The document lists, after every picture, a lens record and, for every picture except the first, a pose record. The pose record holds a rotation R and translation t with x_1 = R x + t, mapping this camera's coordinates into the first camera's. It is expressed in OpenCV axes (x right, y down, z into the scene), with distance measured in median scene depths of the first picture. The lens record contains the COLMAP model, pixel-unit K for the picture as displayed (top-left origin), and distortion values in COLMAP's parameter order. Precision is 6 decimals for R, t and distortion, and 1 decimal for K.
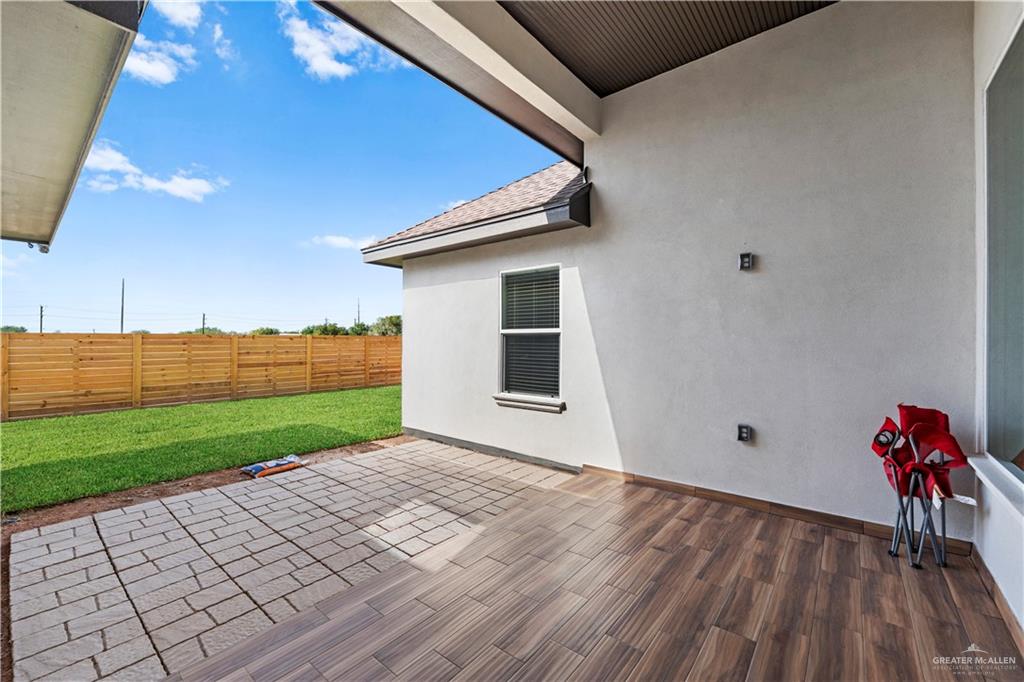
lens RADIAL K [[414.8, 0, 512.0], [0, 414.8, 341.0], [0, 0, 1]] dist [0.000184, -0.000016]
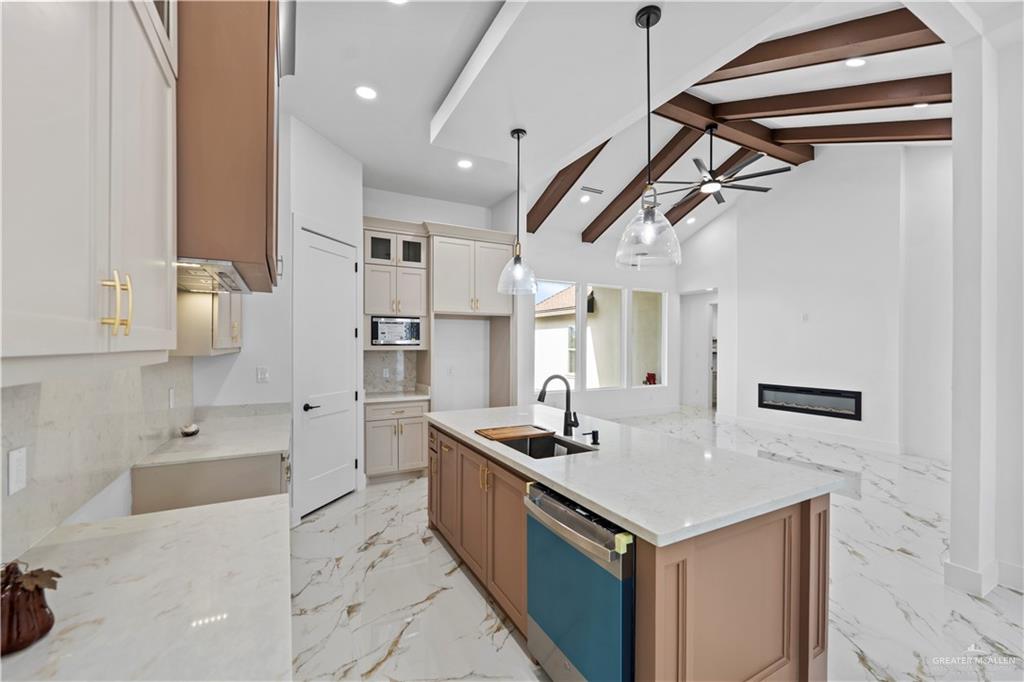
lens RADIAL K [[414.8, 0, 512.0], [0, 414.8, 341.0], [0, 0, 1]] dist [0.000184, -0.000016]
pose [[0.925655, -0.000572, -0.378367, 0.615606], [-0.002860, 0.999960, -0.008509, -0.048366], [0.378357, 0.008959, 0.925617, -1.492385]]
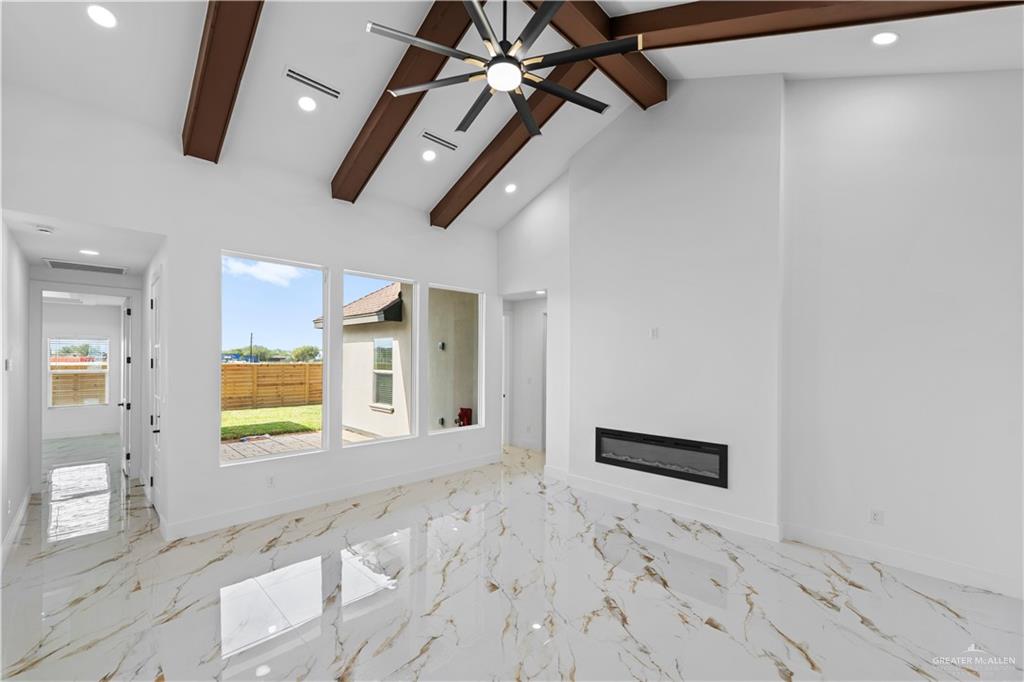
lens RADIAL K [[417.6, 0, 514.2], [0, 417.6, 354.4], [0, 0, 1]] dist [0.000162, -0.000020]
pose [[0.996802, 0.003282, -0.079840, 0.751963], [-0.004047, 0.999947, -0.009423, -0.081492], [0.079805, 0.009716, 0.996763, -0.824974]]
